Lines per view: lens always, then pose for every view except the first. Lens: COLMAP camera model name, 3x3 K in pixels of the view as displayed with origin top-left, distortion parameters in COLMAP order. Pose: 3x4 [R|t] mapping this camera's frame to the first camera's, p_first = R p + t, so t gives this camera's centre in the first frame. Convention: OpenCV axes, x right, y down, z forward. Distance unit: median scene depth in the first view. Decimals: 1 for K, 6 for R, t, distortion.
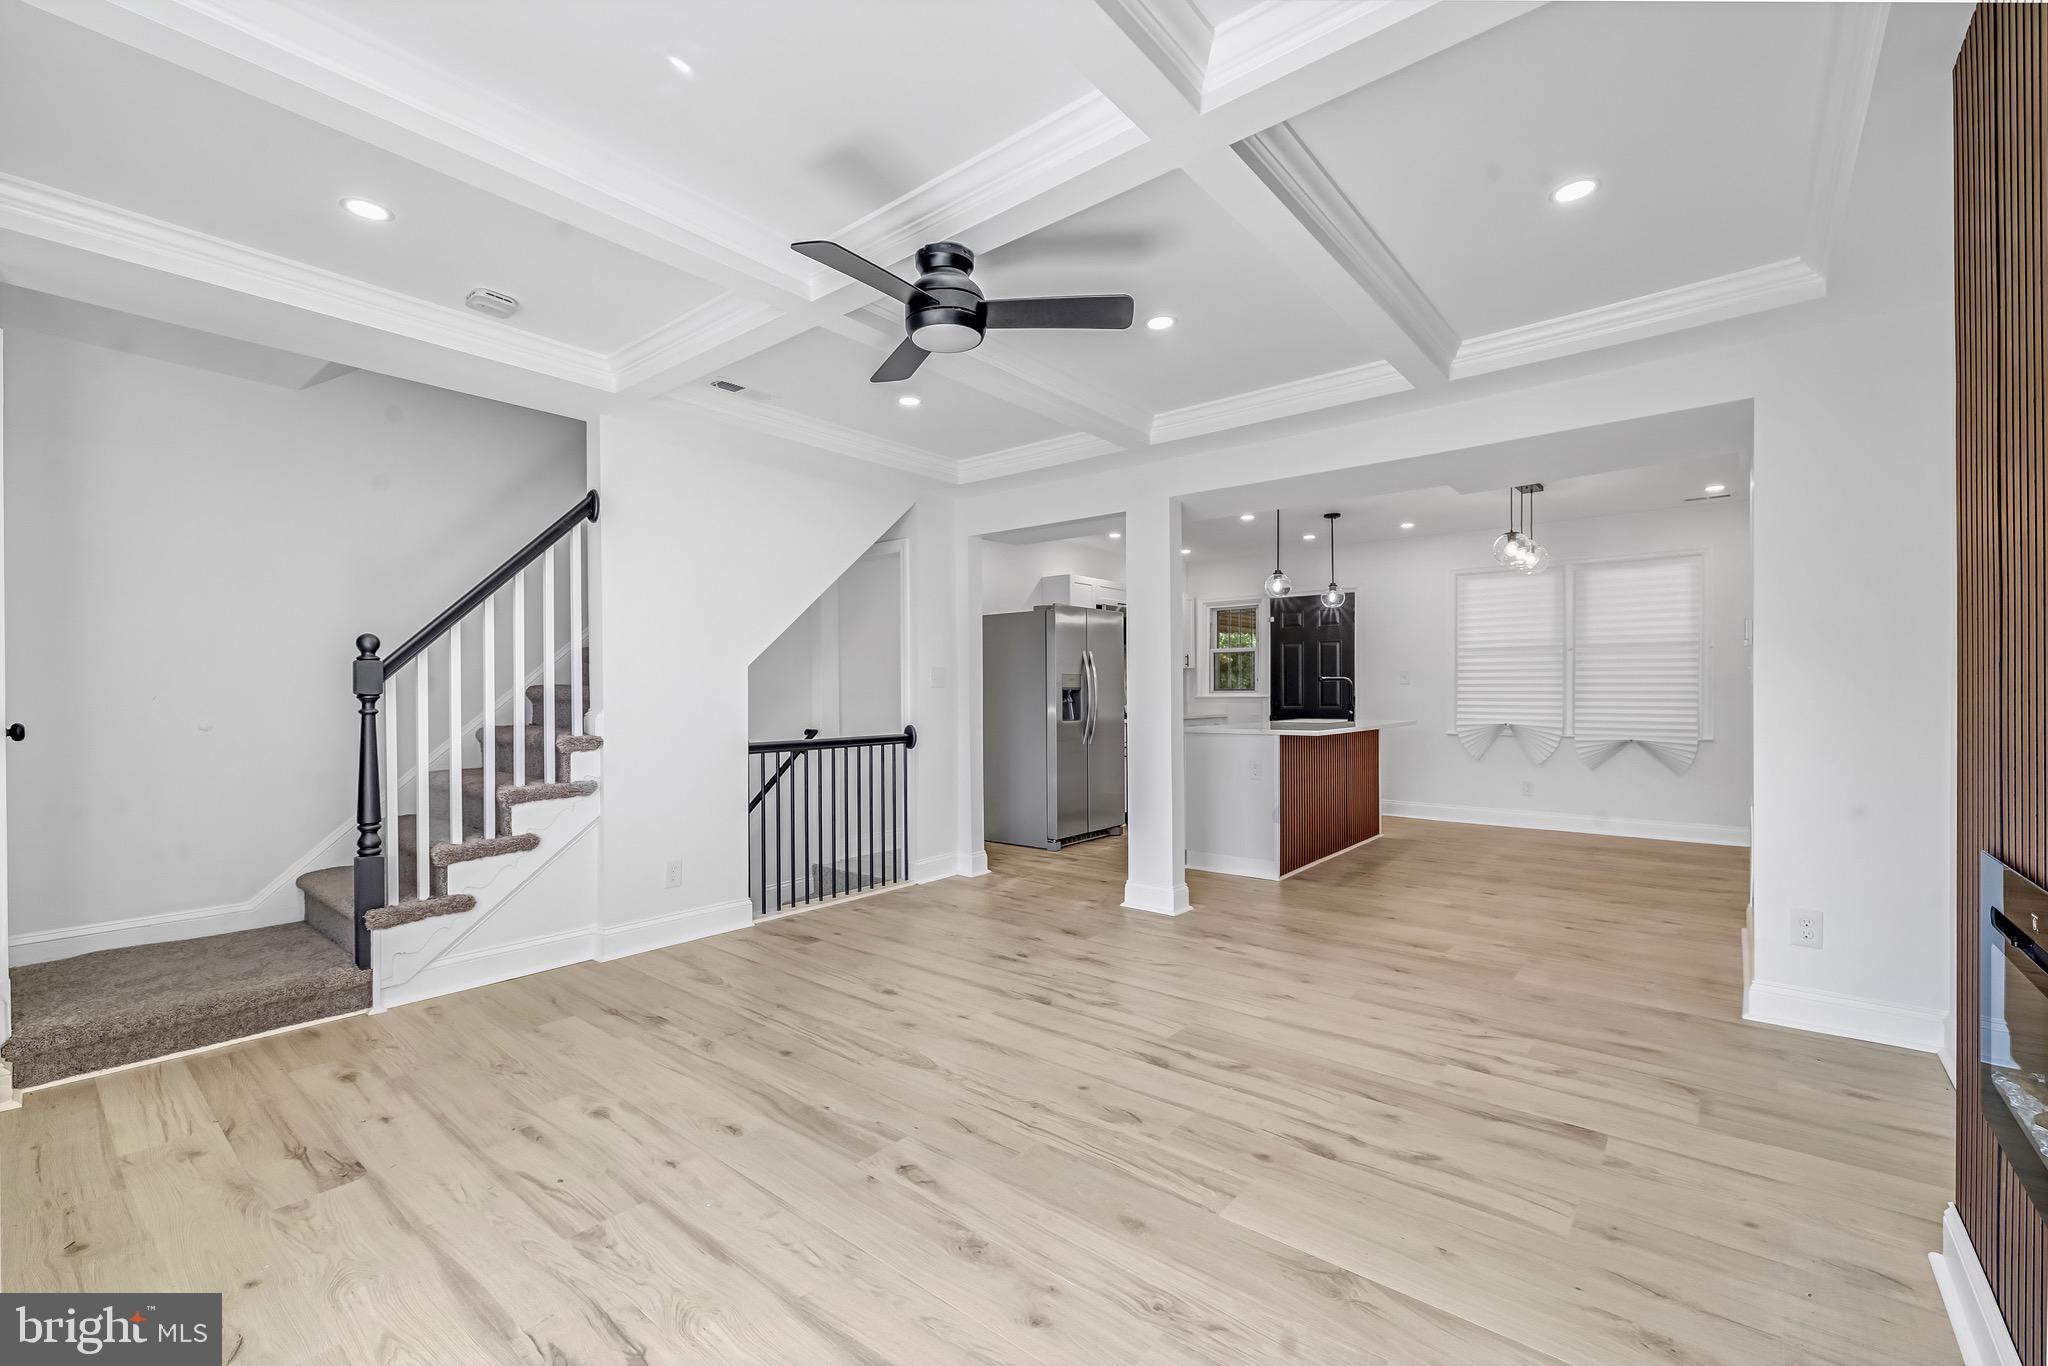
lens RADIAL K [[862.8, 0, 1017.8], [0, 862.8, 692.6], [0, 0, 1]] dist [0.001141, -0.001000]
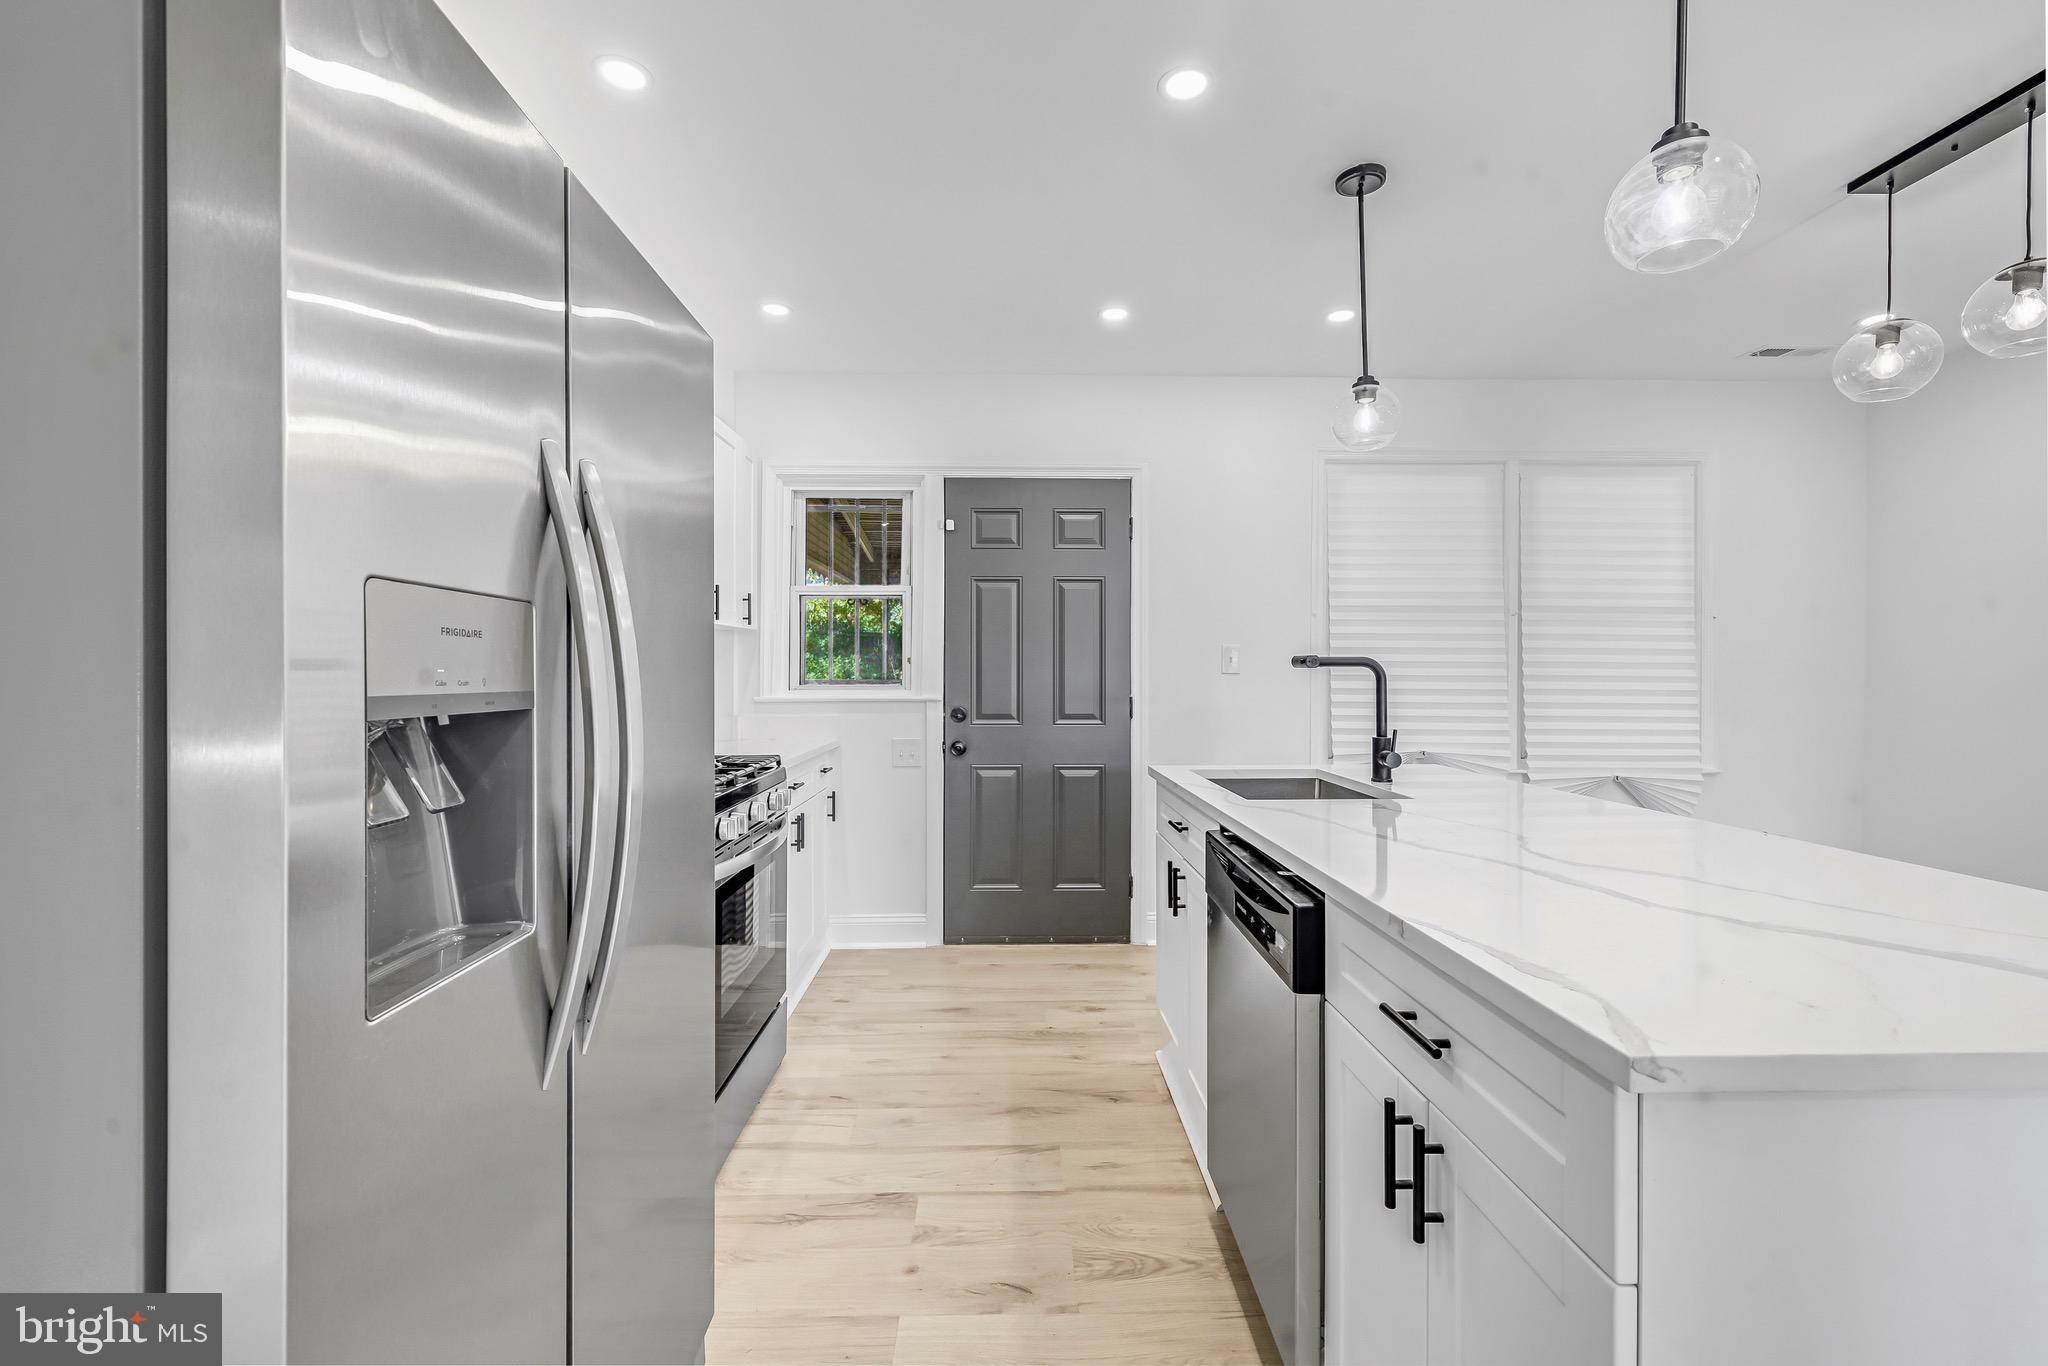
lens RADIAL K [[862.8, 0, 1020.2], [0, 862.8, 680.8], [0, 0, 1]] dist [0.001141, -0.001000]
pose [[0.755195, 0.000913, 0.655499, 0.082791], [-0.004551, 0.999982, 0.003851, -0.016409], [-0.655484, -0.005892, 0.755186, 1.641075]]
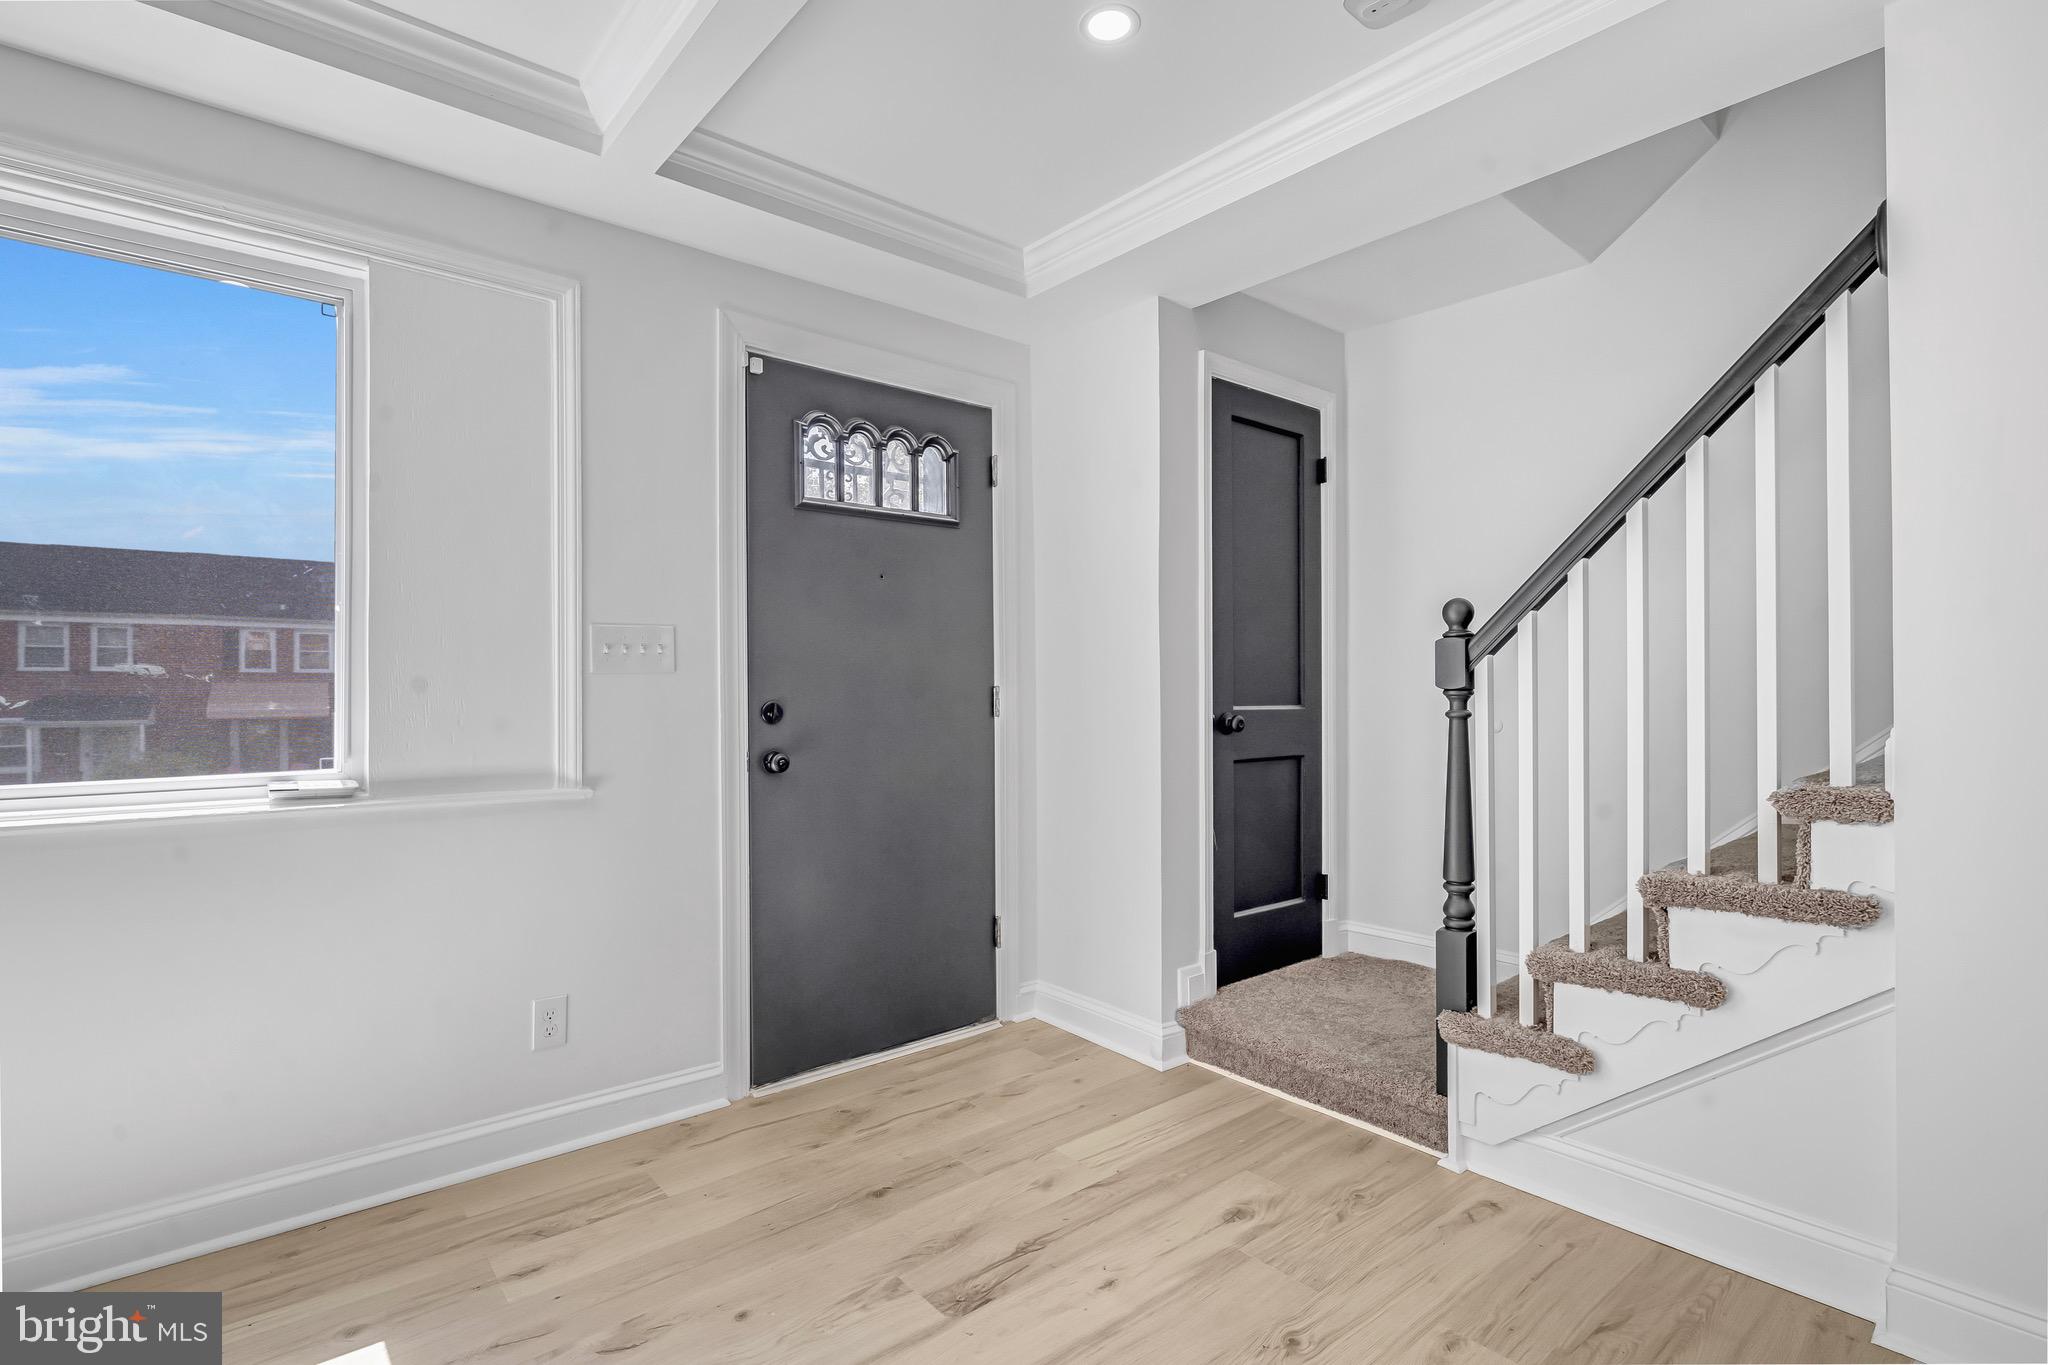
lens RADIAL K [[972.0, 0, 1019.3], [0, 972.0, 688.8], [0, 0, 1]] dist [-0.007548, 0.002000]
pose [[-0.178243, 0.002994, -0.983982, 0.047644], [-0.001329, 0.999994, 0.003283, 0.000204], [0.983986, 0.001893, -0.178238, 0.765438]]
